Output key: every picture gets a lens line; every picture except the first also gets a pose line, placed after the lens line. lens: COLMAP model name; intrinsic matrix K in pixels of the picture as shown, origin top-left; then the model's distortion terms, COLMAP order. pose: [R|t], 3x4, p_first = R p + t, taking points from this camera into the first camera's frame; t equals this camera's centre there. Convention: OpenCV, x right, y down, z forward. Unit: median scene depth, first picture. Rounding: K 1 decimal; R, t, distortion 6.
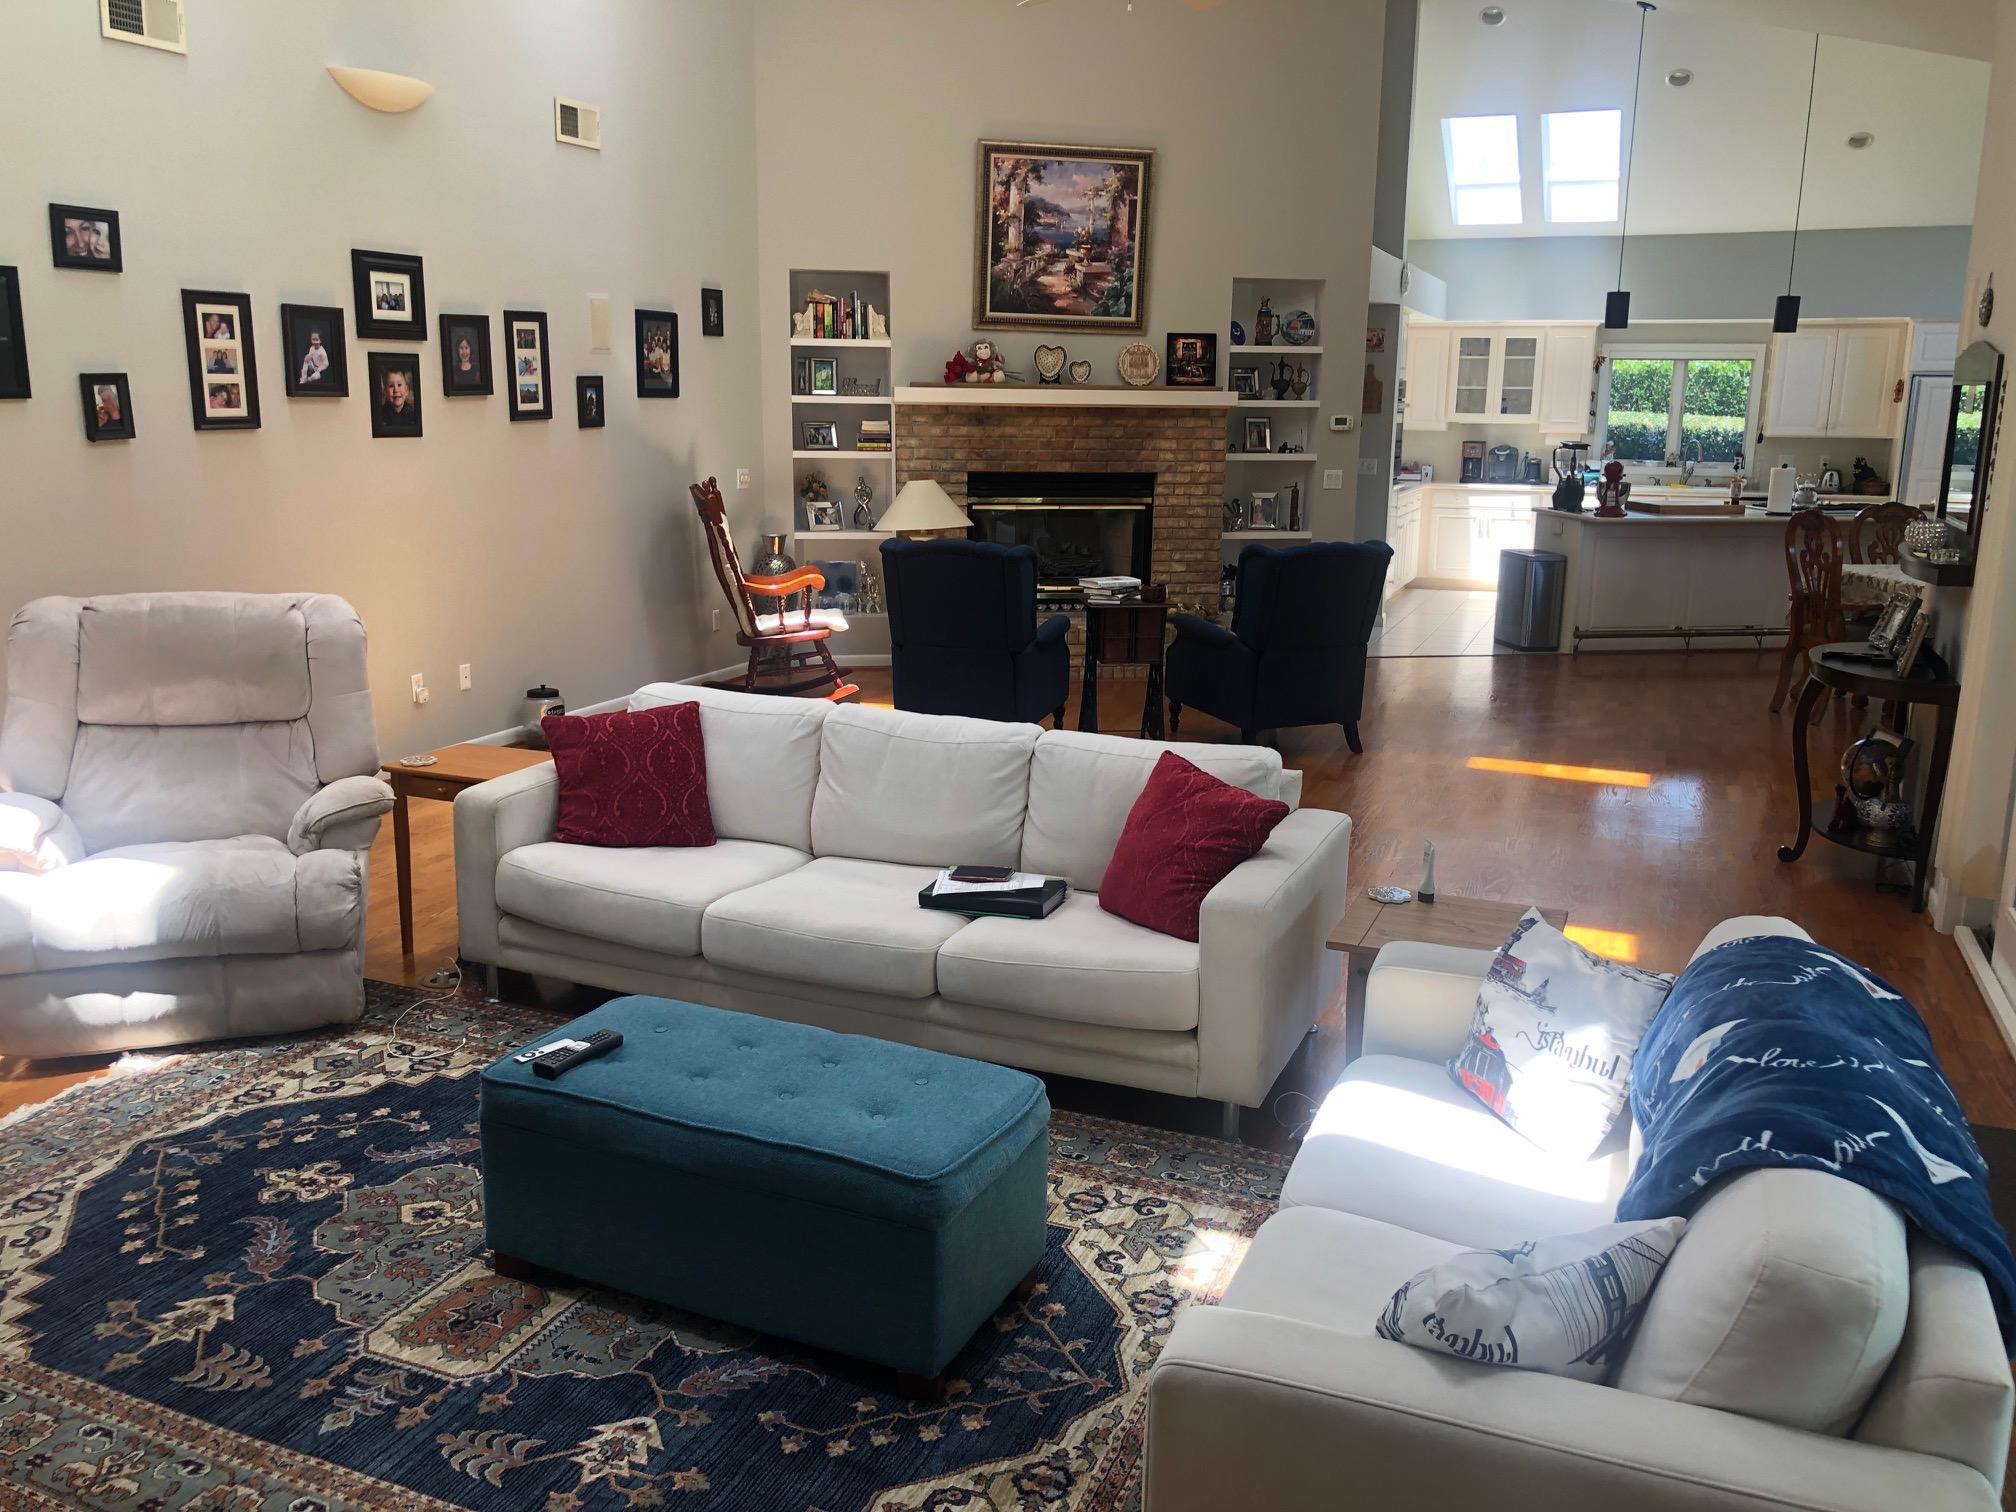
lens RADIAL K [[1649.4, 0, 1021.7], [0, 1649.4, 761.0], [0, 0, 1]] dist [0.040554, -0.050015]
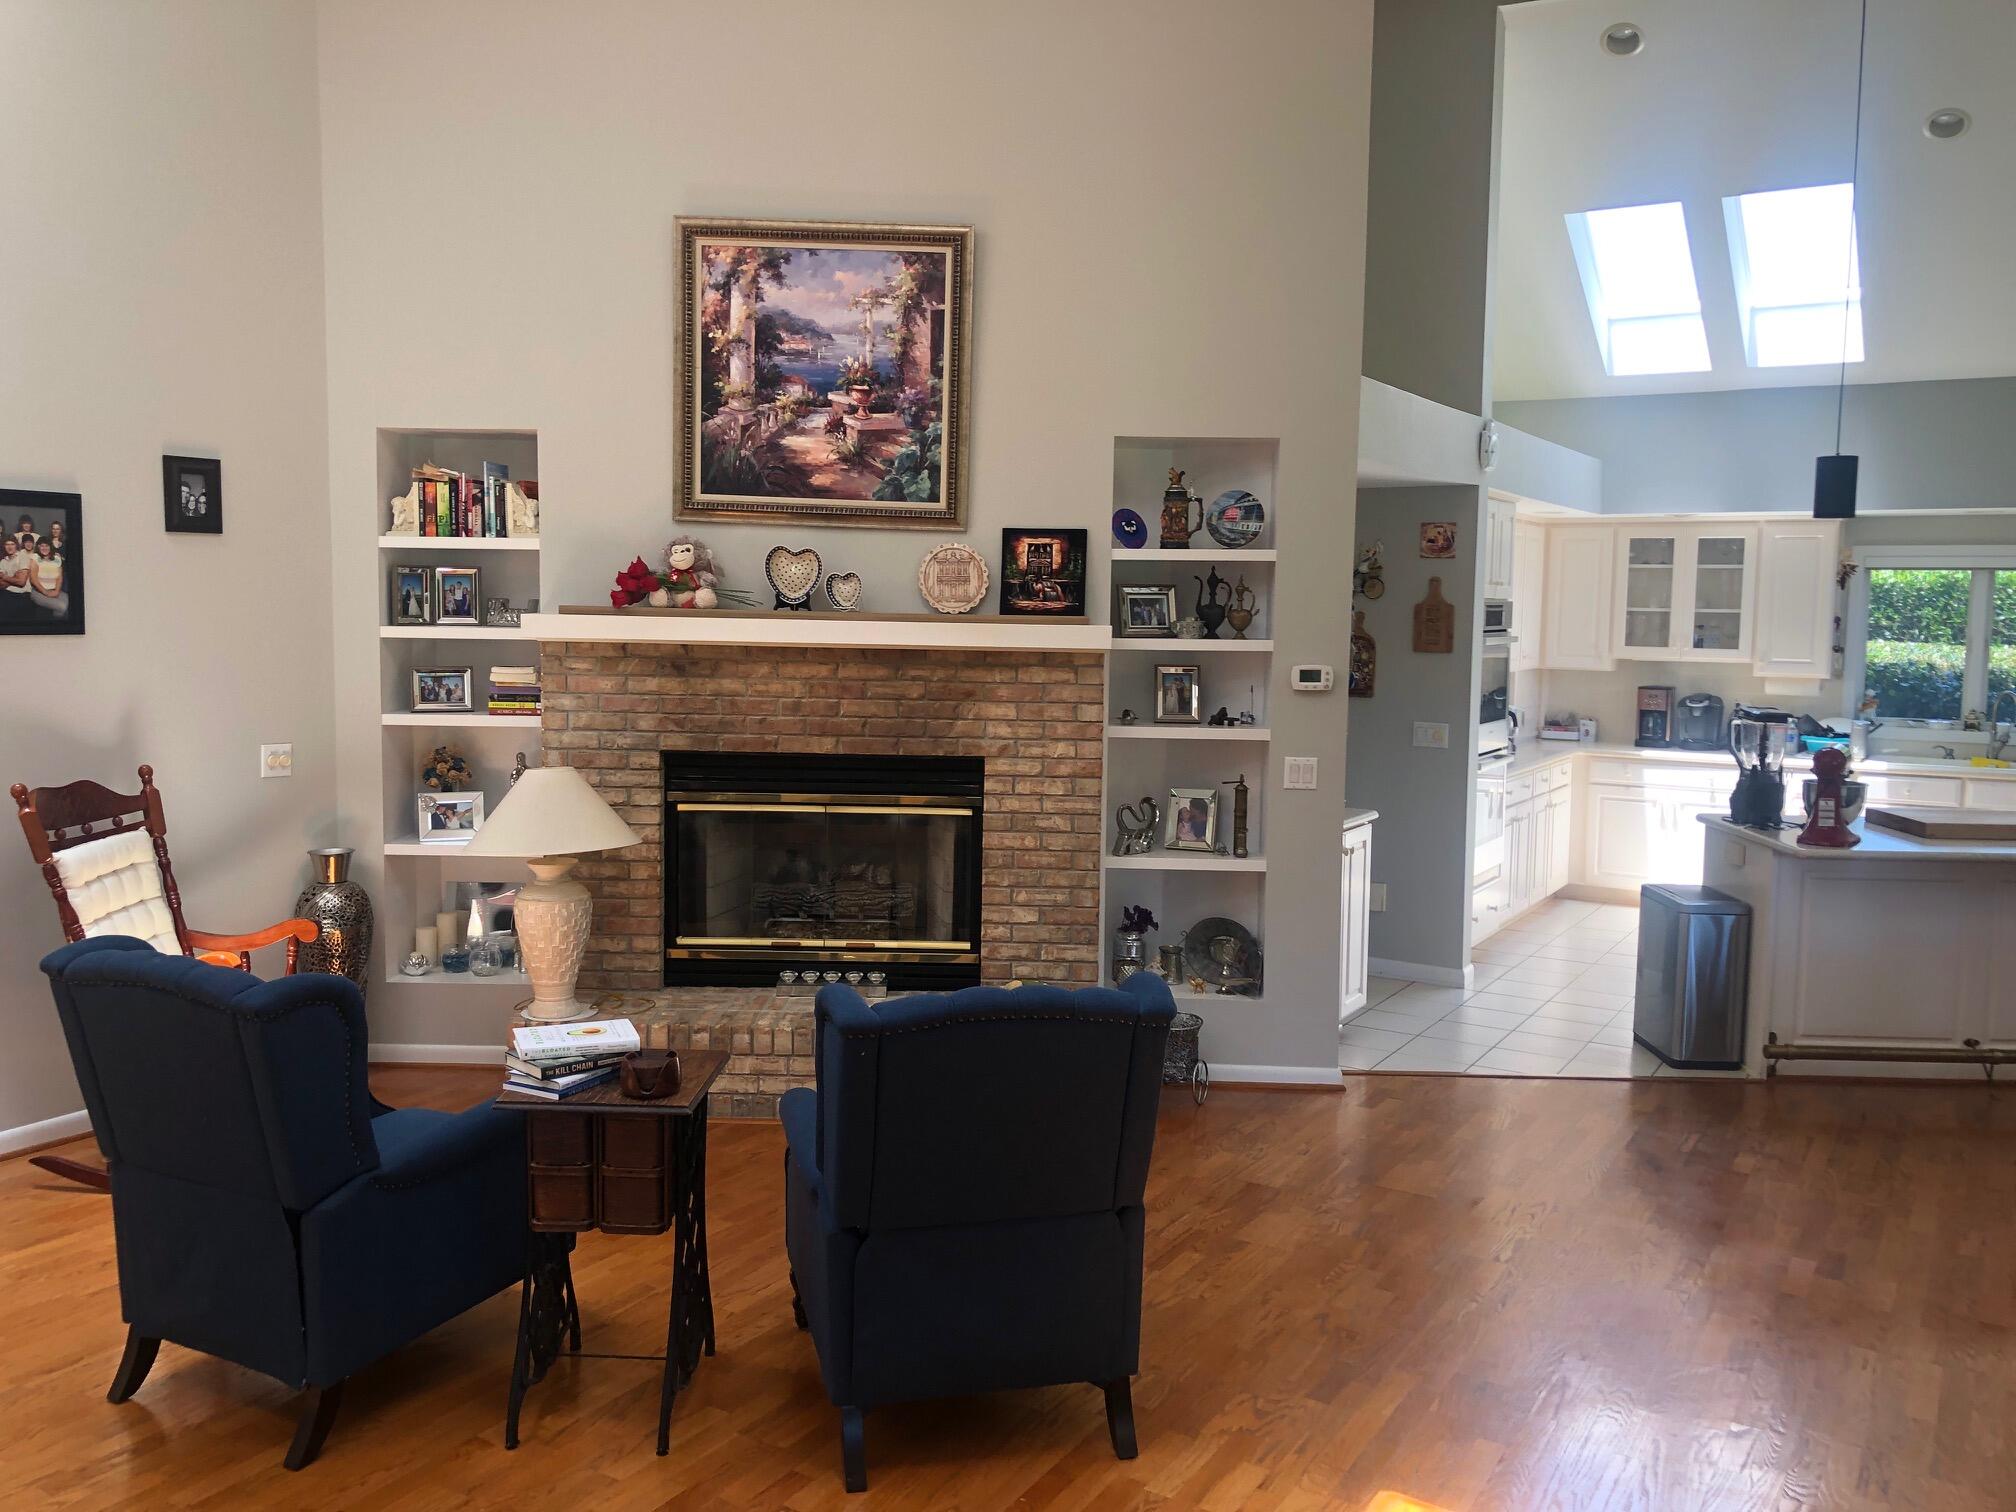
lens RADIAL K [[1649.4, 0, 996.1], [0, 1649.4, 754.0], [0, 0, 1]] dist [0.040554, -0.050015]
pose [[0.982875, 0.021413, -0.183026, 0.194026], [-0.044004, 0.991765, -0.120277, -0.105220], [0.178943, 0.126271, 0.975723, 0.425915]]
